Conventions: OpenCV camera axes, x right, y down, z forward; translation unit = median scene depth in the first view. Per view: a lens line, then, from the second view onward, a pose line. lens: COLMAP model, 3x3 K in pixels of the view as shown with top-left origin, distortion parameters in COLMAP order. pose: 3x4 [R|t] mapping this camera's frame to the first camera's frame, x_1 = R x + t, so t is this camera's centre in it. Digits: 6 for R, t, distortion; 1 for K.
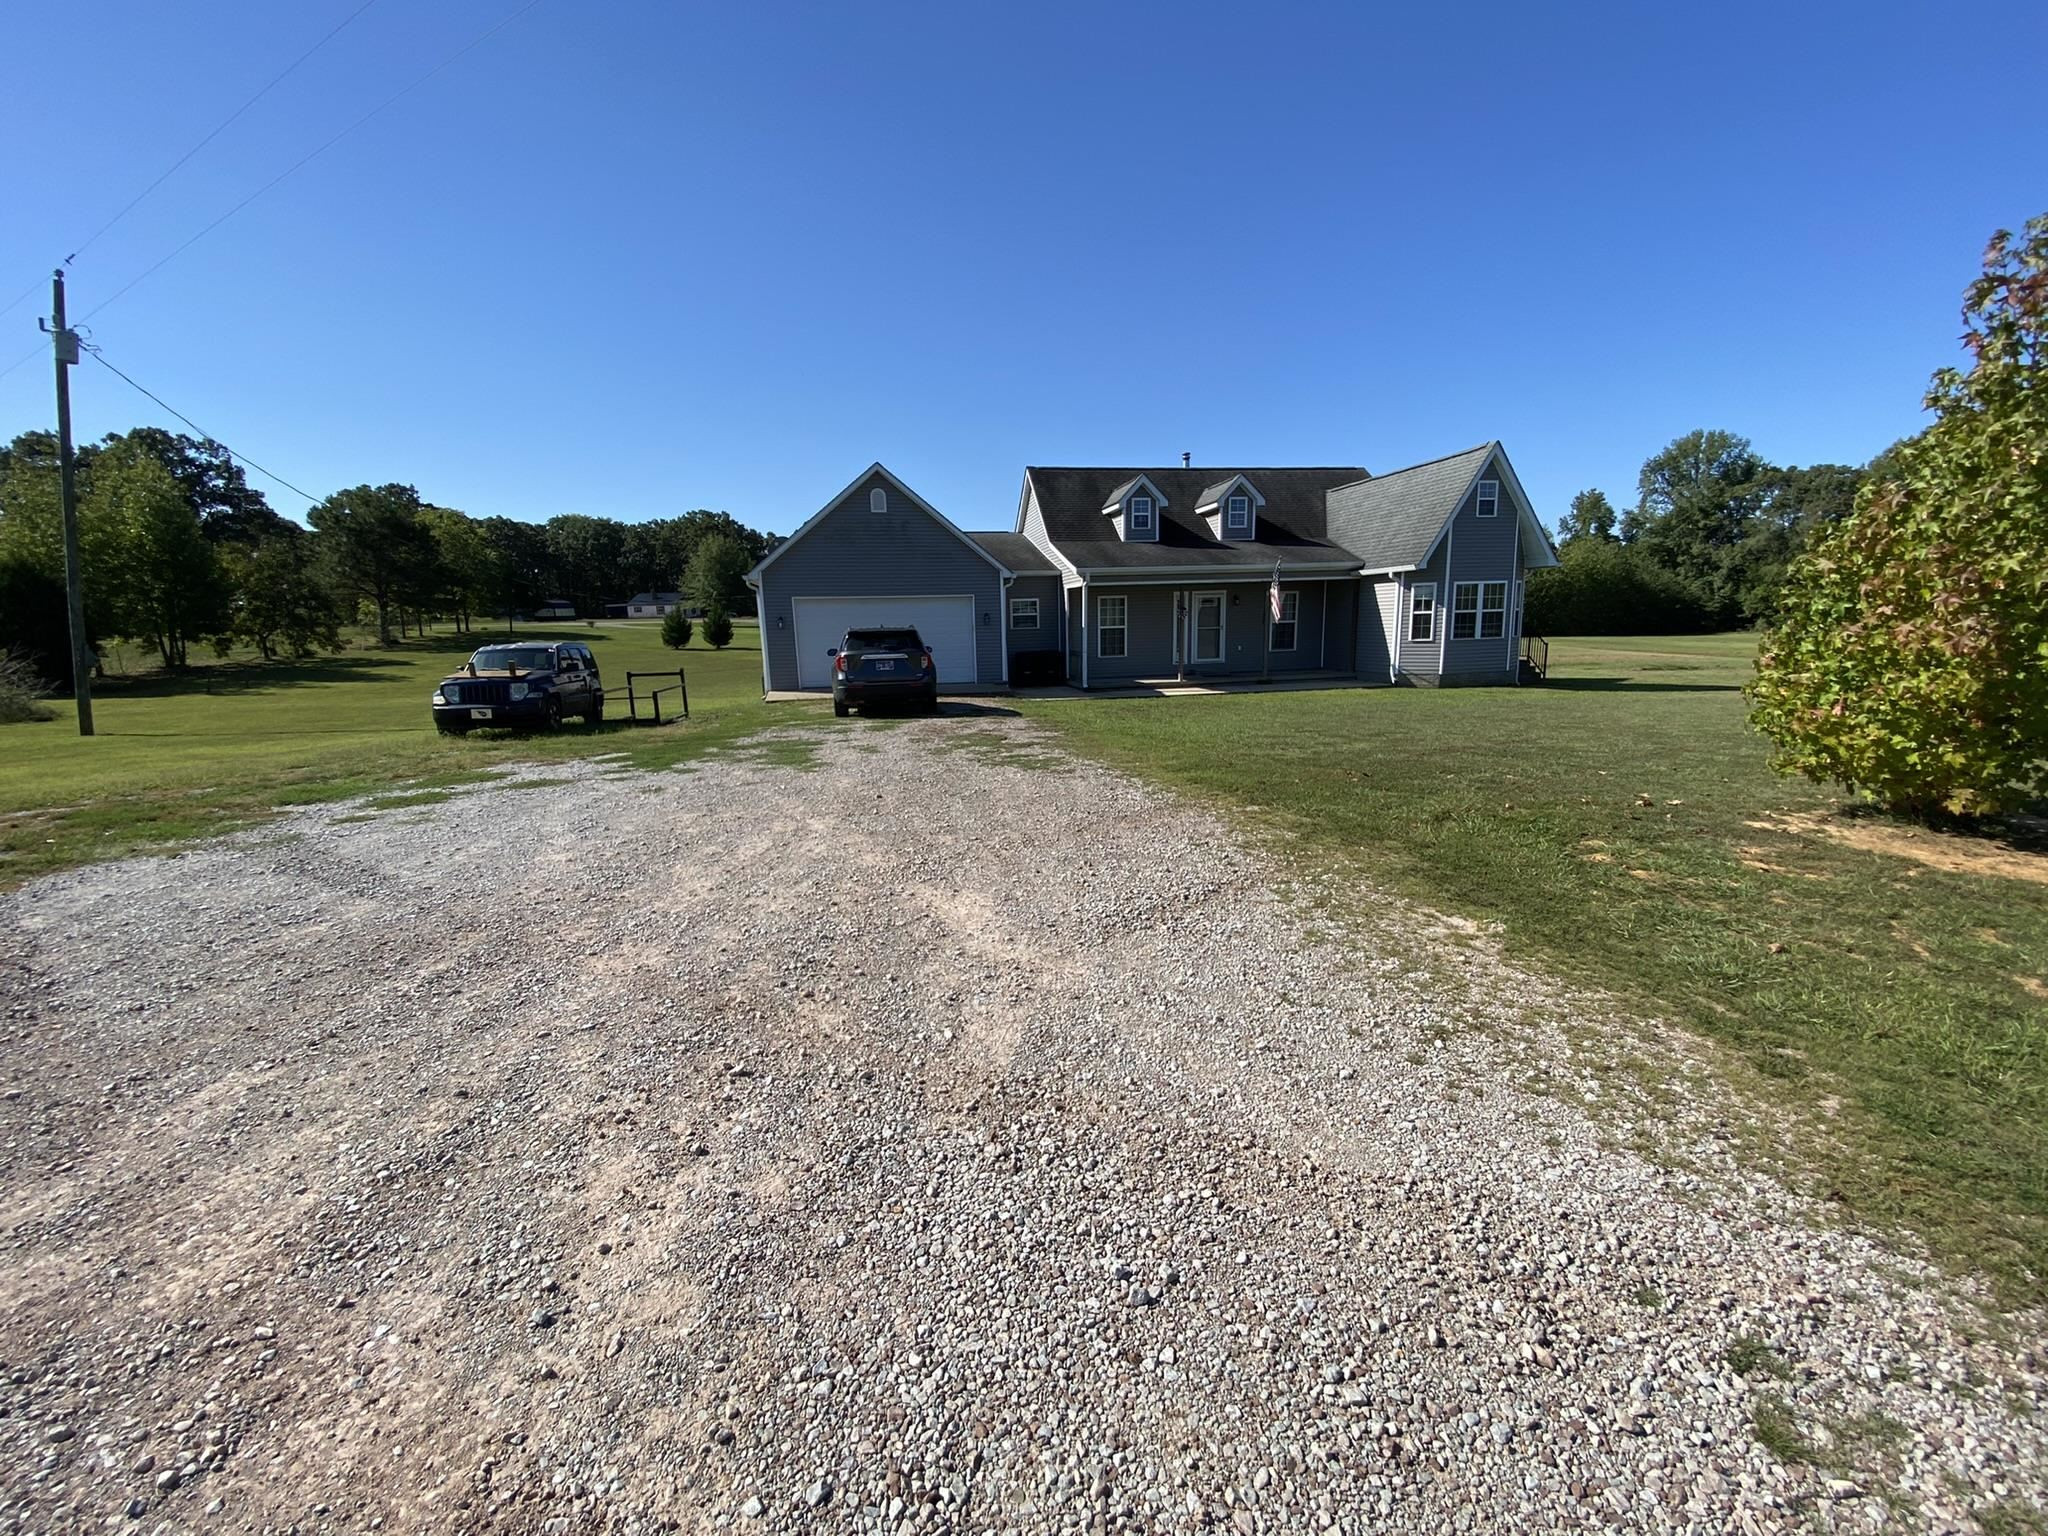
lens RADIAL K [[824.7, 0, 1024.0], [0, 824.7, 768.0], [0, 0, 1]] dist [0.017719, -0.018529]
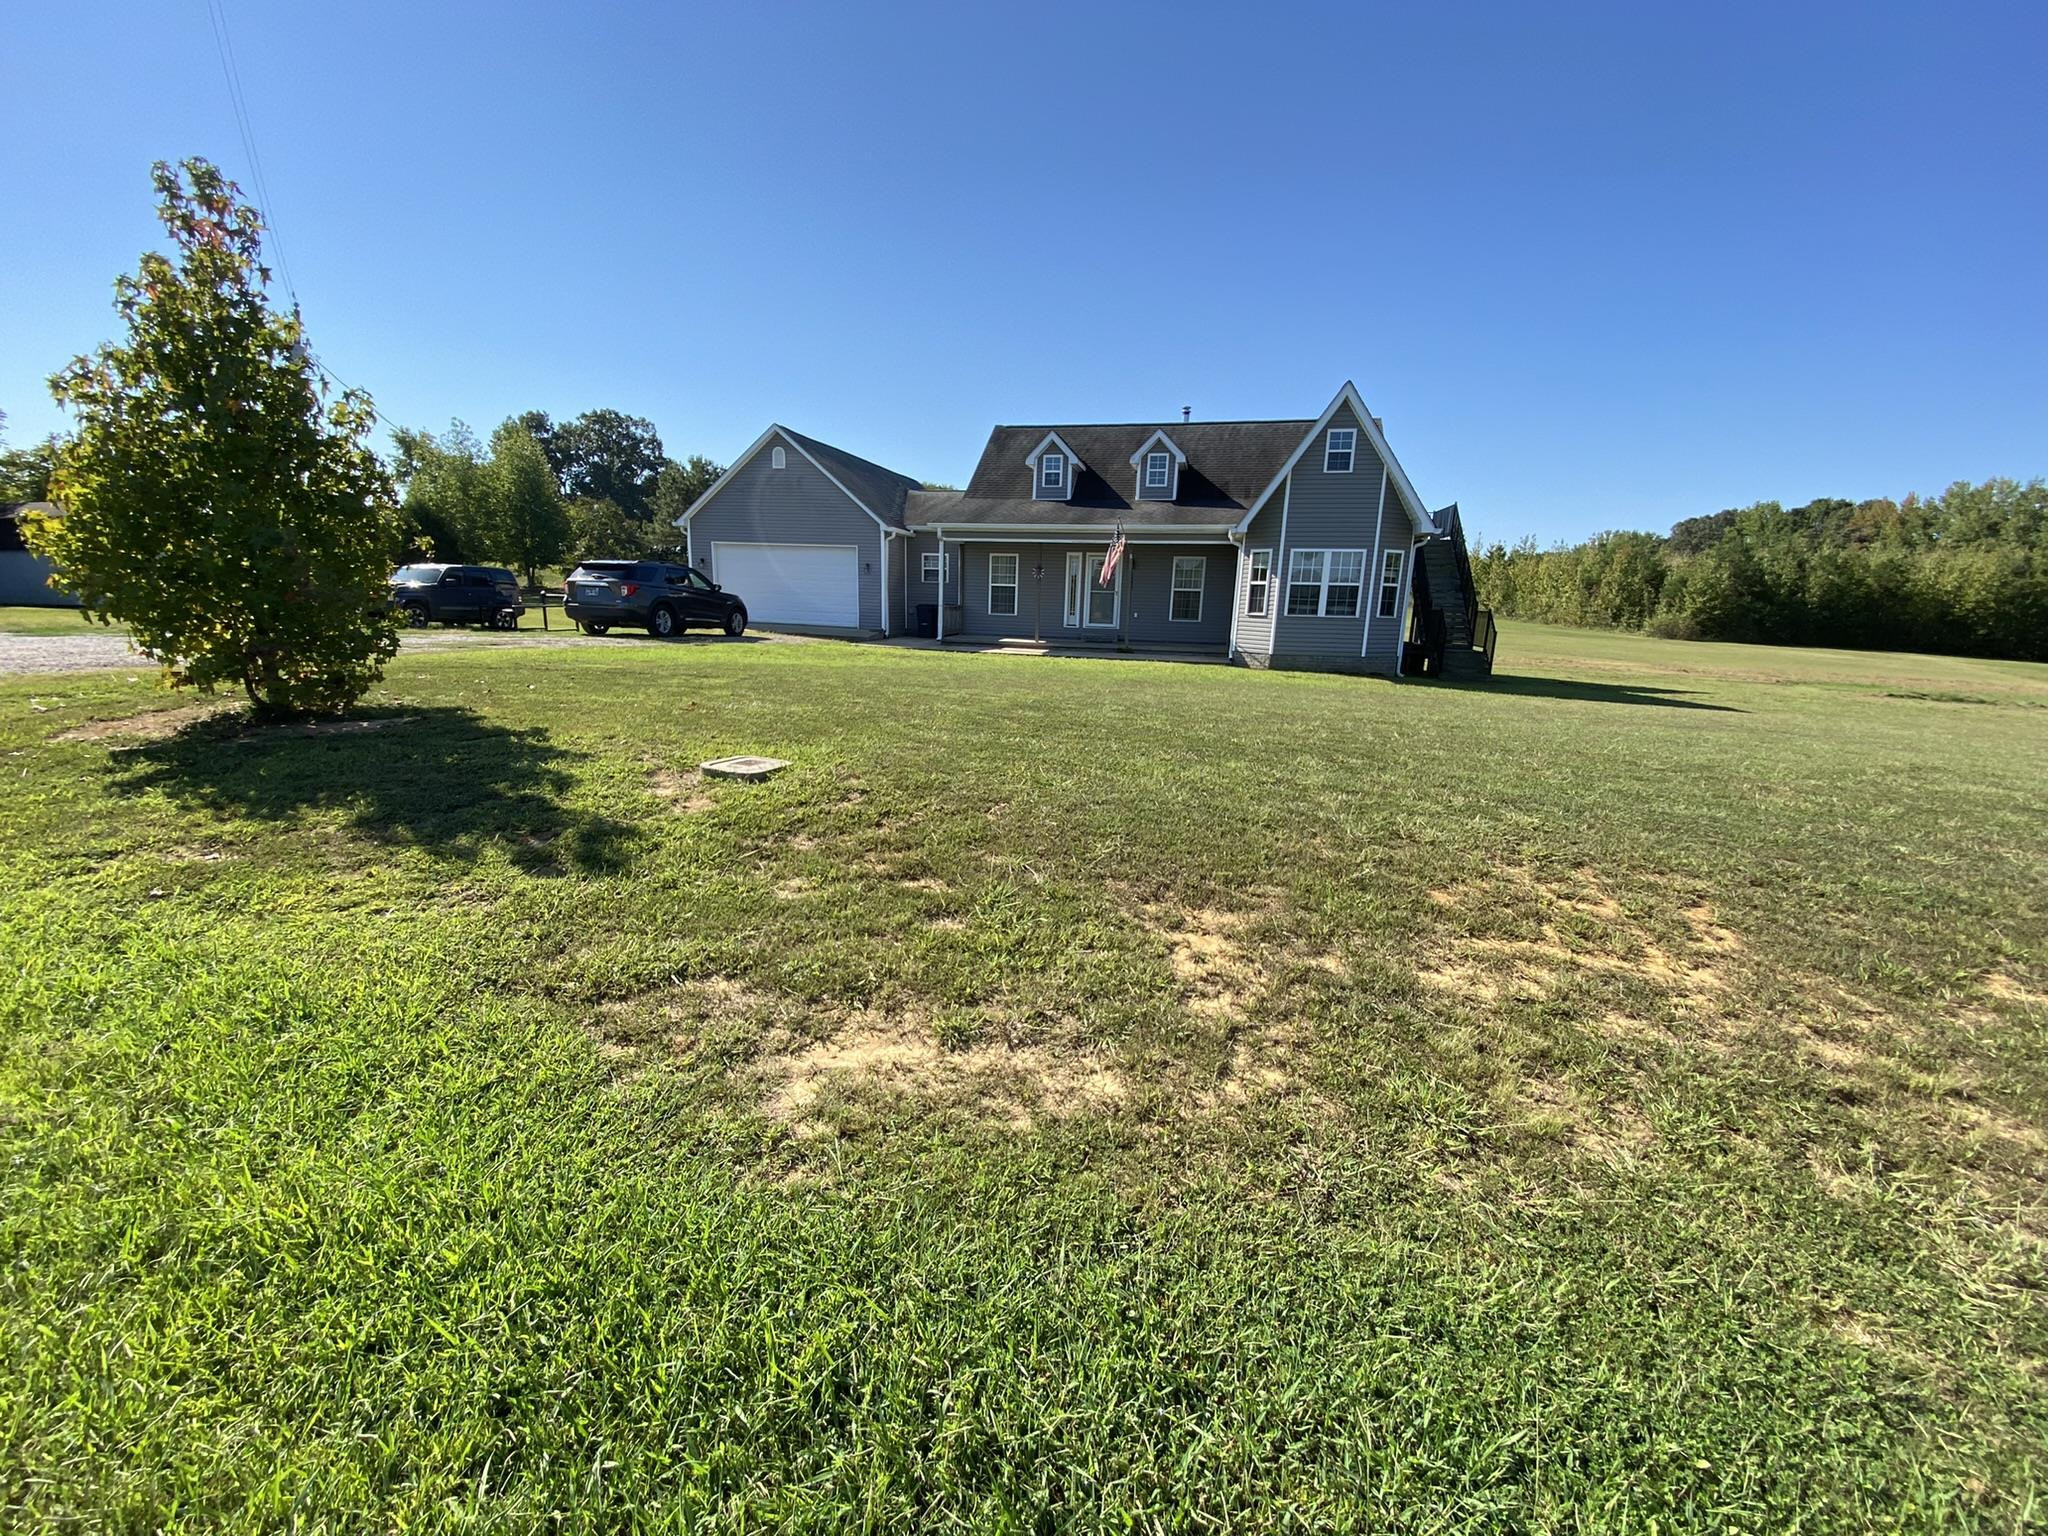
lens RADIAL K [[824.7, 0, 1024.0], [0, 824.7, 768.0], [0, 0, 1]] dist [0.017719, -0.018529]
pose [[0.910504, 0.137878, -0.389837, 0.600920], [-0.123842, 0.990422, 0.061048, -0.013980], [0.394521, -0.007307, 0.918858, 0.084293]]
